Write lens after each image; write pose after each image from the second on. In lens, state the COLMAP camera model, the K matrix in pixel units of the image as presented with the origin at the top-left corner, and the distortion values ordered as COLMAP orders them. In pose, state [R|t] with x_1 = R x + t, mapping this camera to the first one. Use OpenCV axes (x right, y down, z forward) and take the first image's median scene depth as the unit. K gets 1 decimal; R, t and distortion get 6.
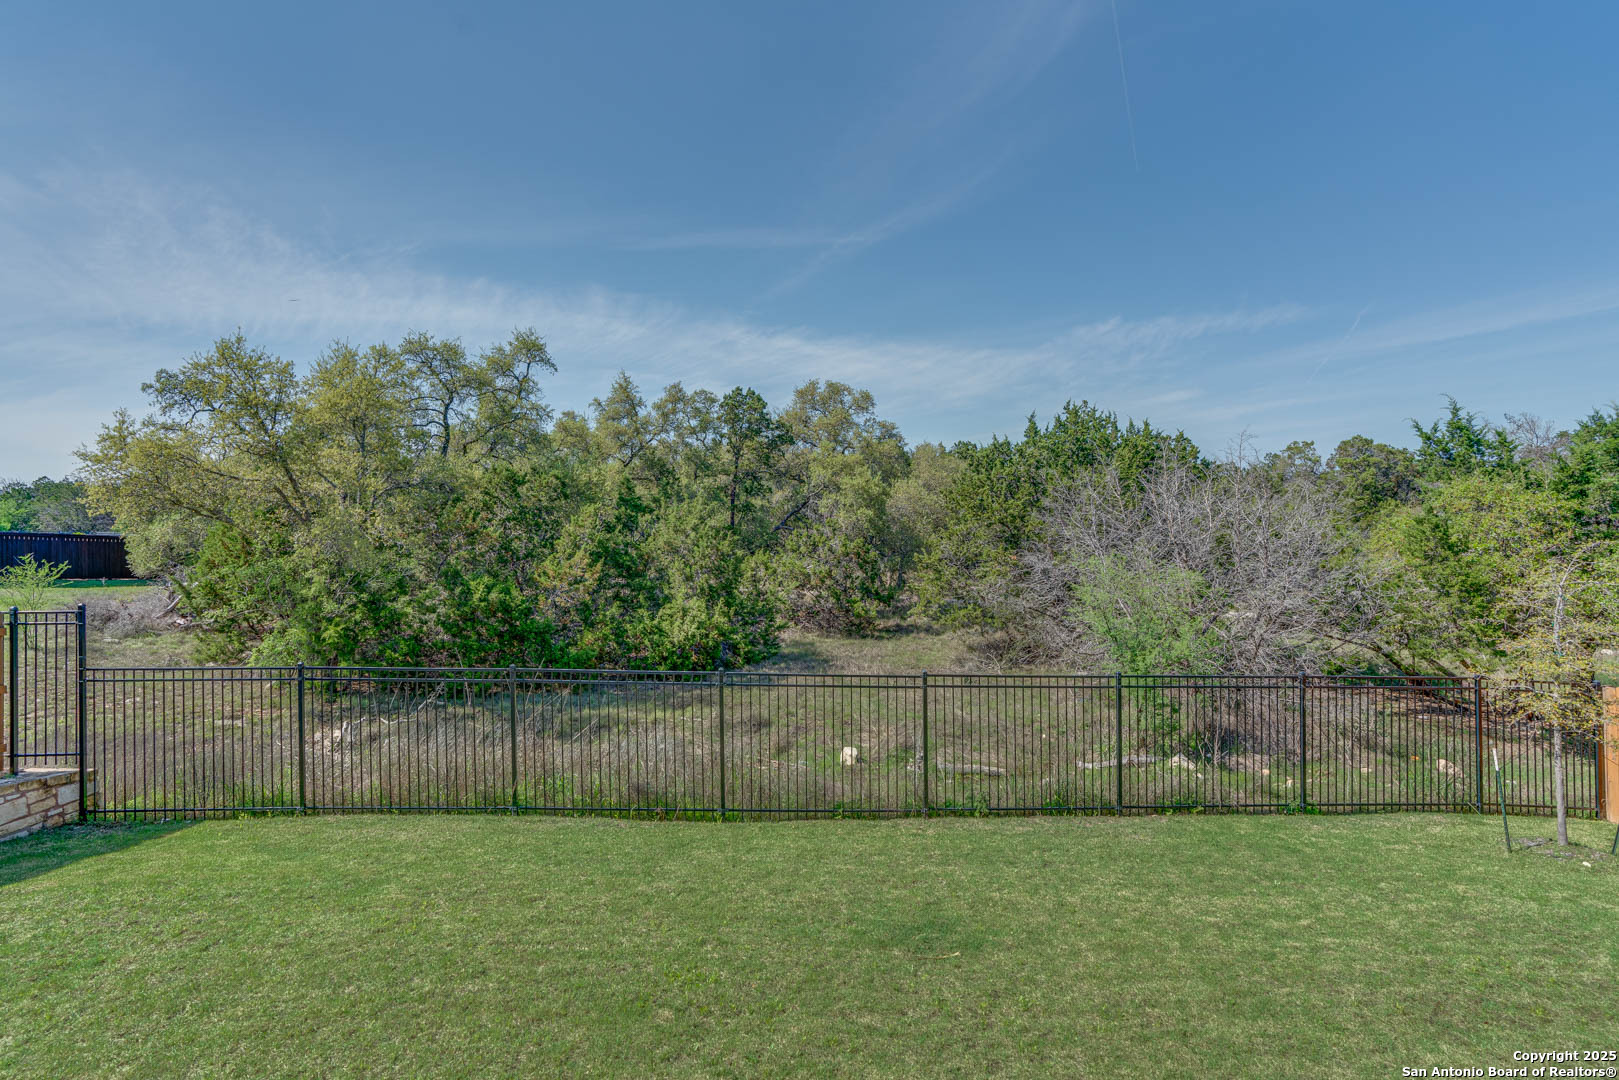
lens RADIAL K [[780.5, 0, 803.4], [0, 780.5, 520.3], [0, 0, 1]] dist [-0.038975, 0.019448]
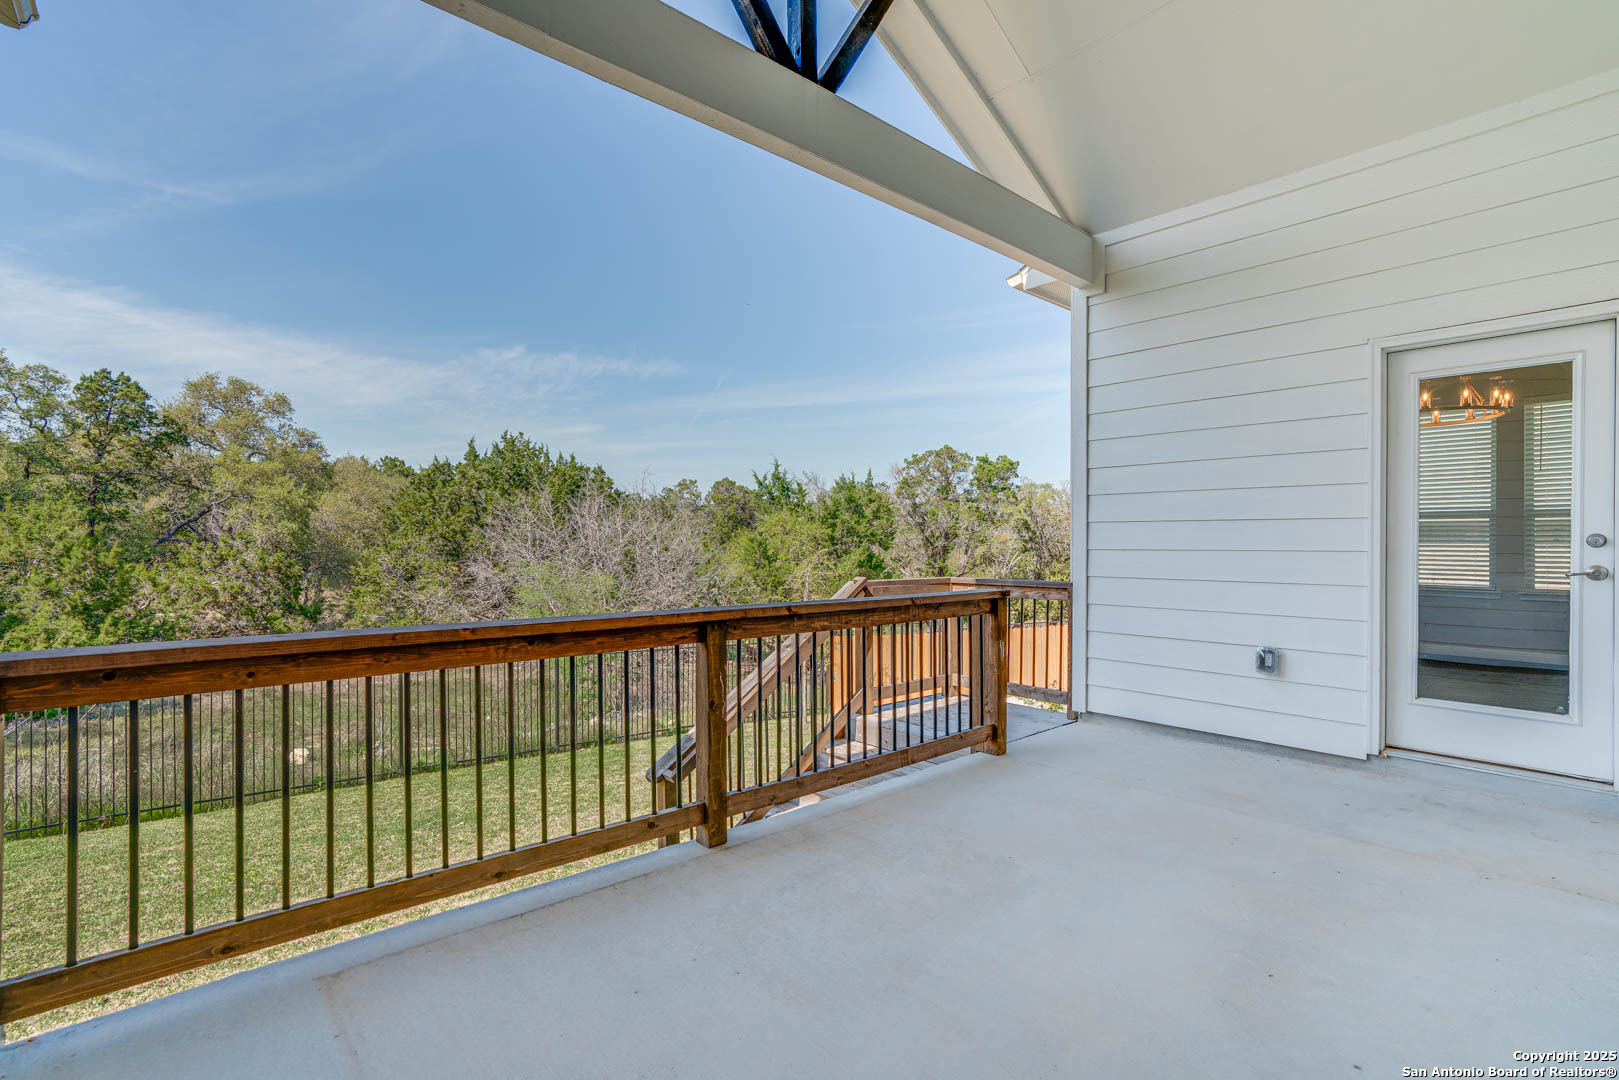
lens RADIAL K [[780.5, 0, 802.0], [0, 780.5, 539.3], [0, 0, 1]] dist [-0.038975, 0.019448]
pose [[0.754539, 0.019120, 0.655977, -0.066559], [-0.015312, 0.999816, -0.011529, 0.009475], [-0.656077, -0.001345, 0.754693, -0.121827]]
